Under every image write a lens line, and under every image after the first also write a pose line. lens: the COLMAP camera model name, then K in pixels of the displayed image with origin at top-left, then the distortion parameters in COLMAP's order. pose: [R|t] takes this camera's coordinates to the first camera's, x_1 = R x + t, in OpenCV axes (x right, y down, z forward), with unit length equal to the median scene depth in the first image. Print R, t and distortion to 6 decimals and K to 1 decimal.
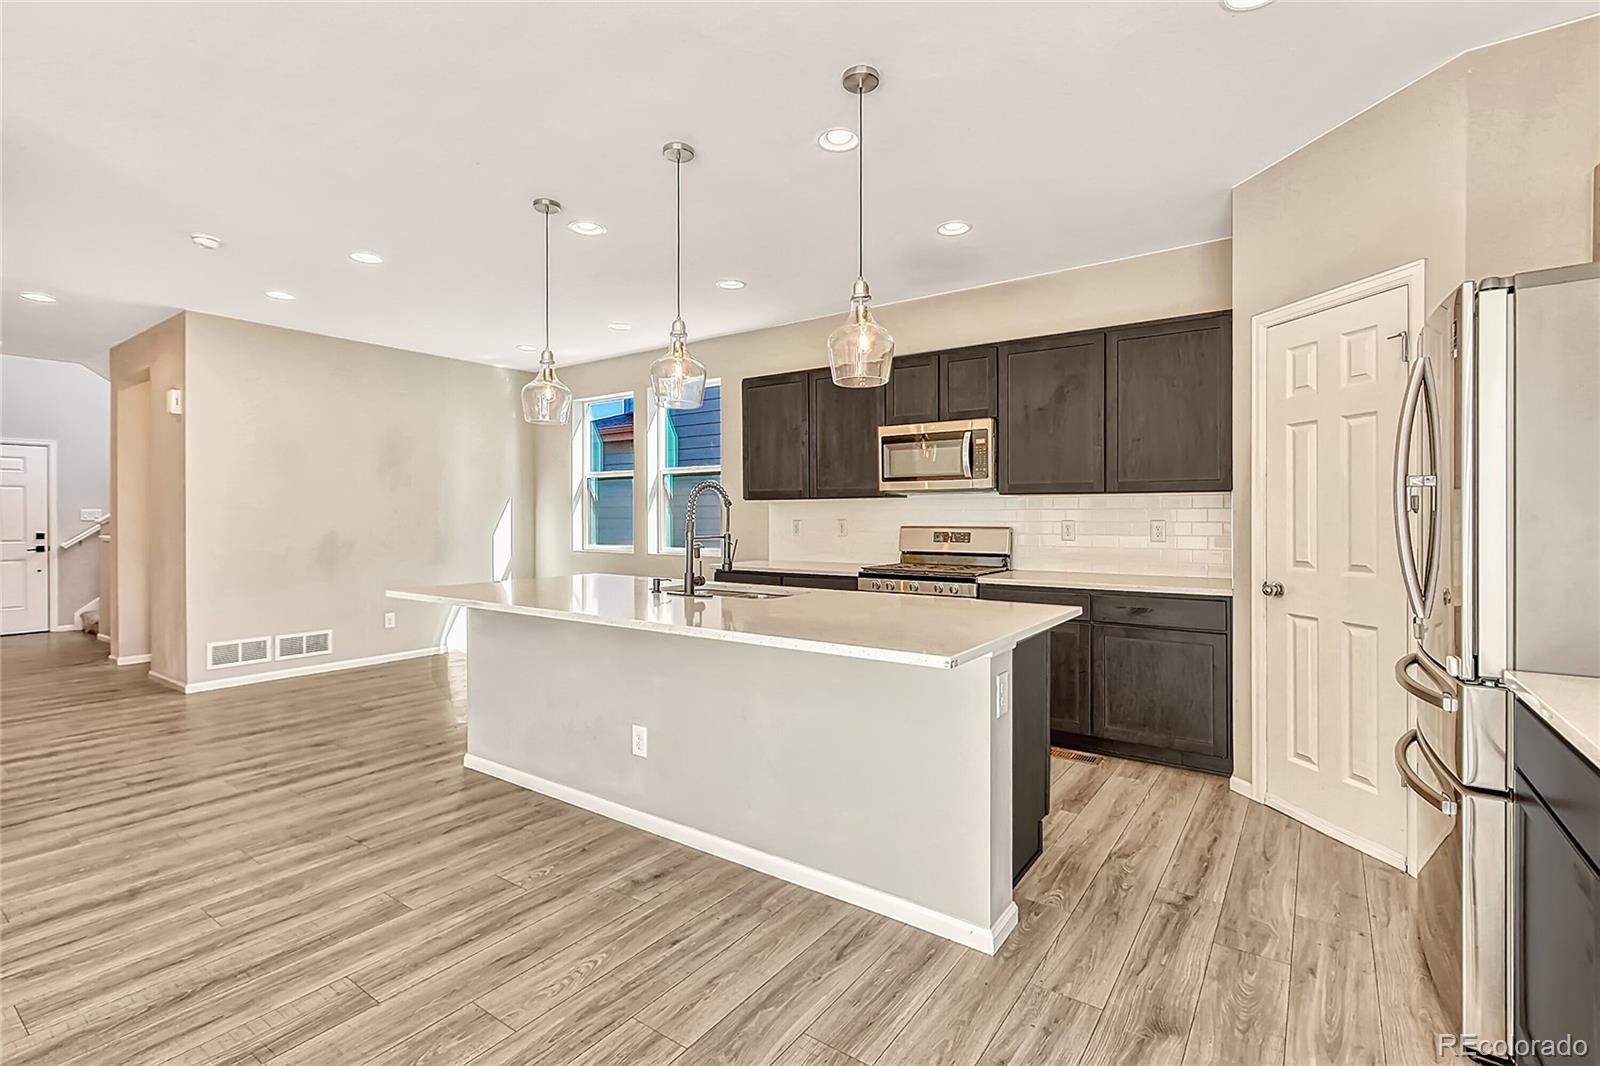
lens RADIAL K [[727.4, 0, 805.8], [0, 727.4, 520.0], [0, 0, 1]] dist [-0.003096, 0.000218]
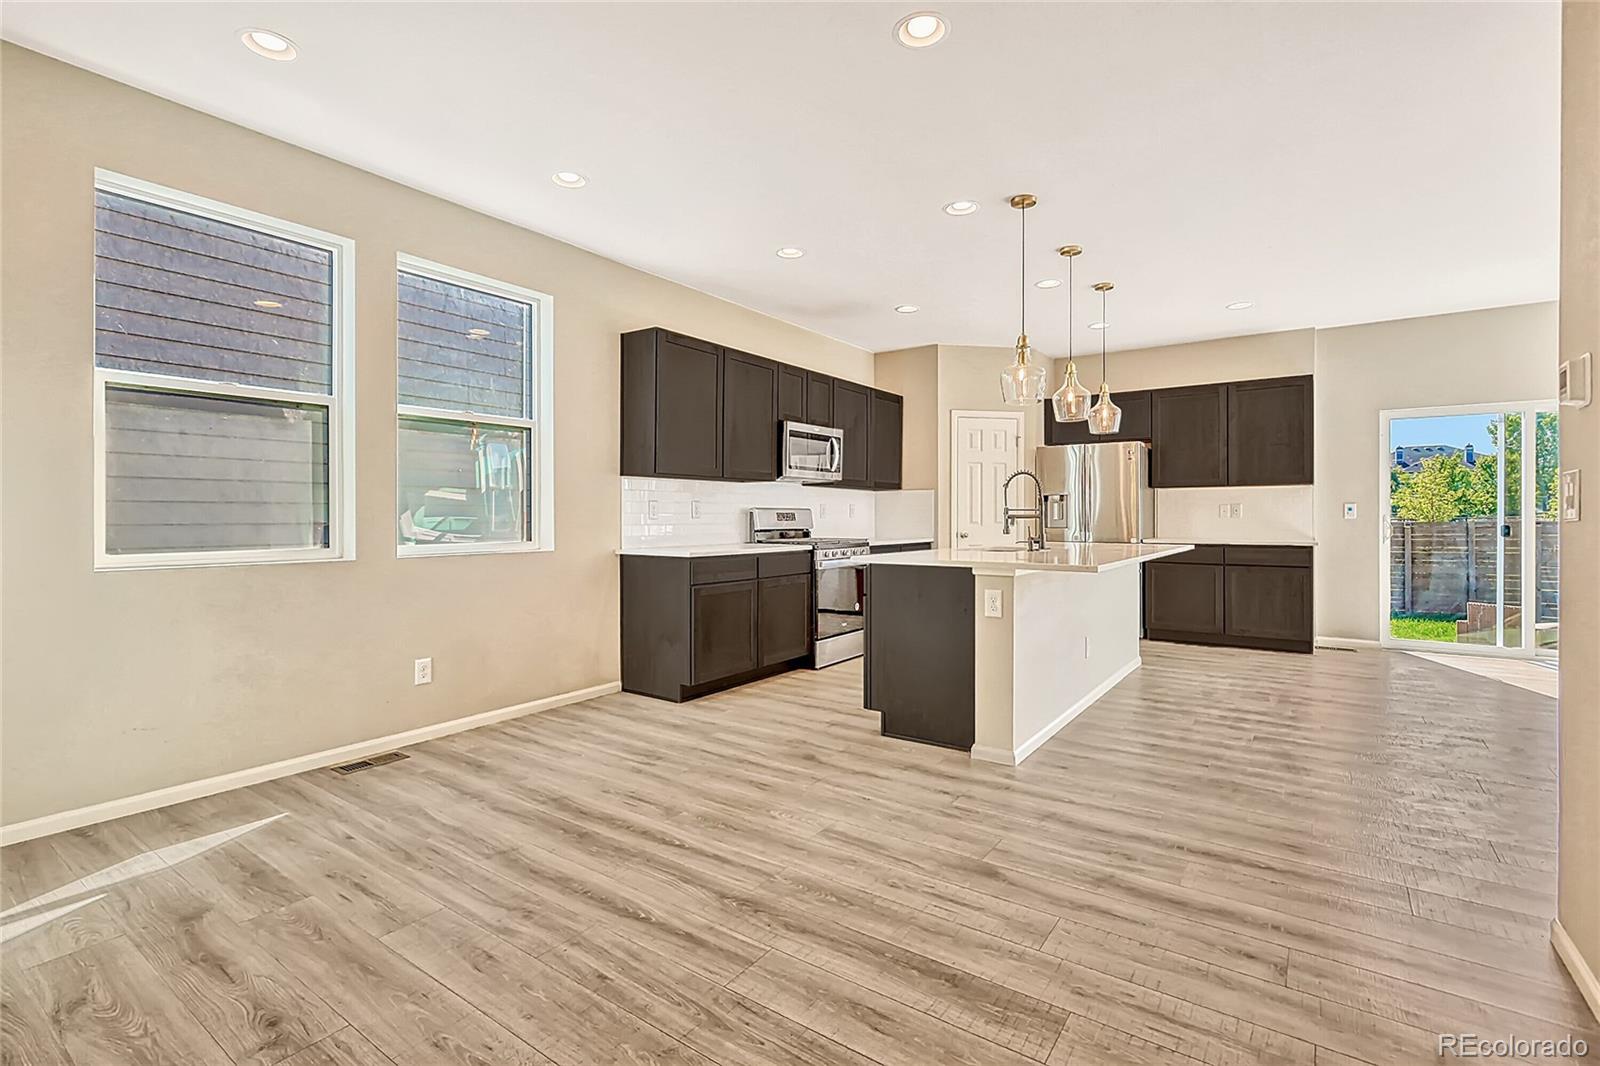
lens RADIAL K [[727.4, 0, 793.6], [0, 727.4, 529.1], [0, 0, 1]] dist [-0.003096, 0.000218]
pose [[0.020088, -0.019903, 0.999600, -1.160805], [0.004125, 0.999795, 0.019824, 0.022970], [-0.999790, 0.003725, 0.020166, 1.065402]]
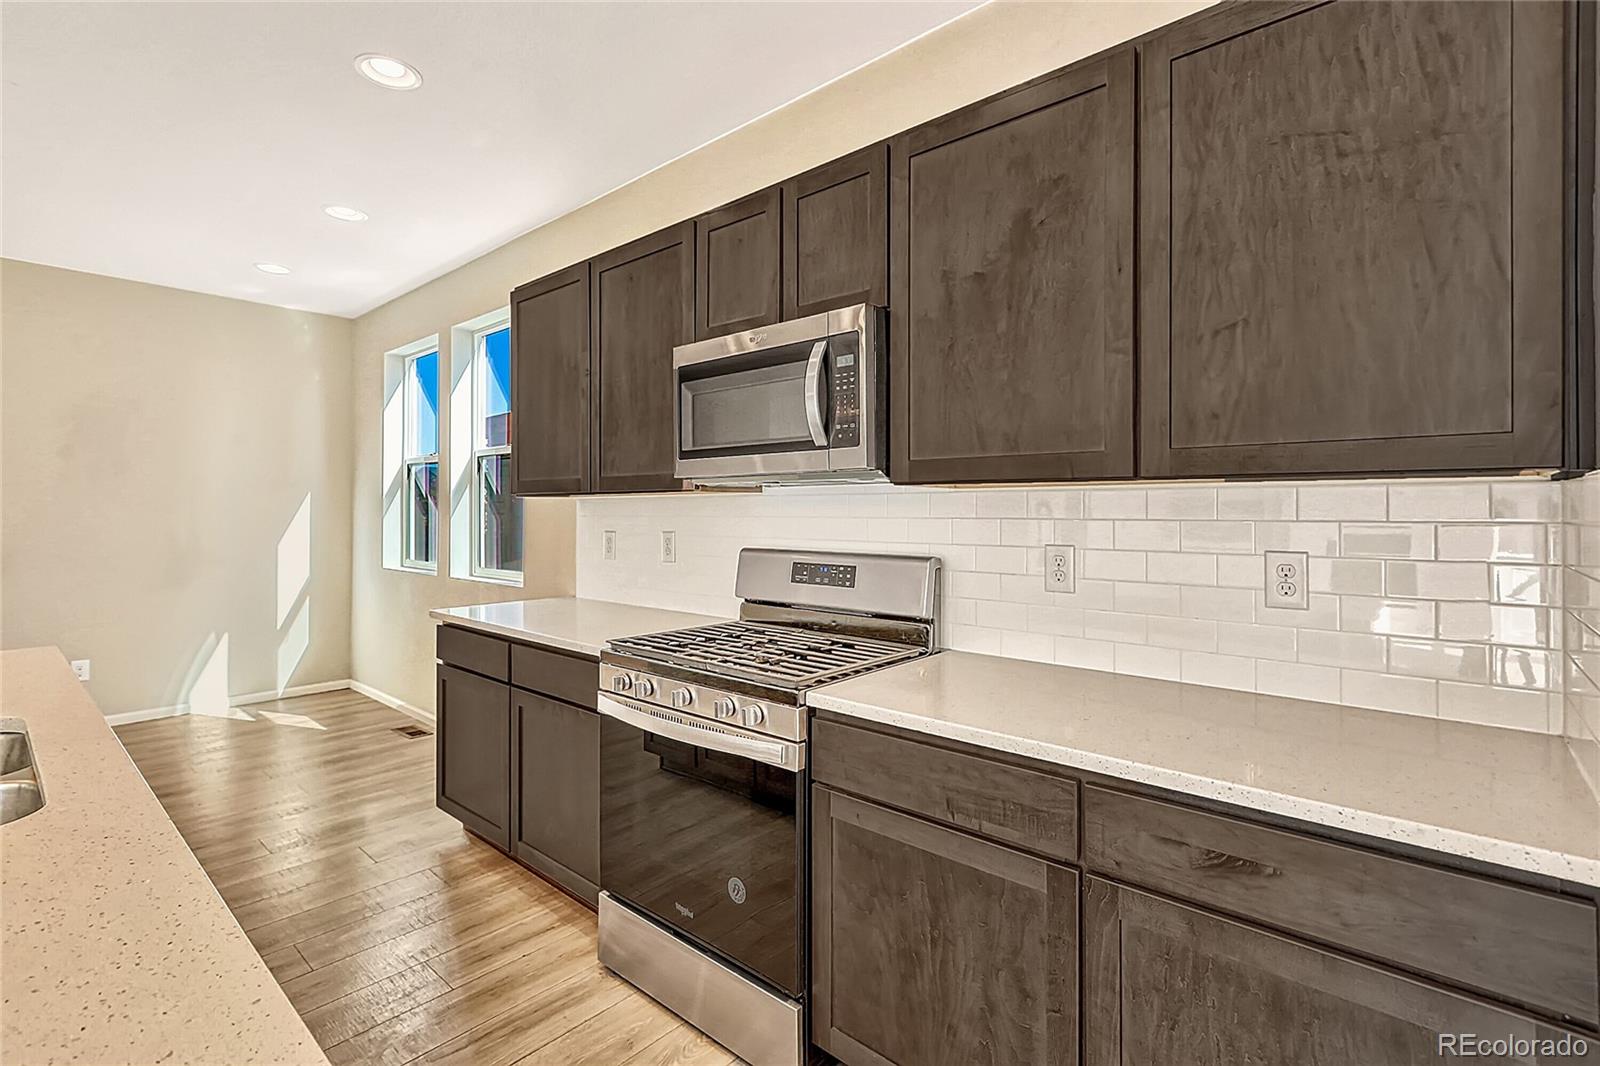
lens RADIAL K [[727.4, 0, 804.0], [0, 727.4, 509.2], [0, 0, 1]] dist [-0.003096, 0.000218]
pose [[0.995031, 0.004599, -0.099462, 0.261296], [-0.005537, 0.999943, -0.009157, -0.016696], [0.099414, 0.009663, 0.994999, 0.573099]]
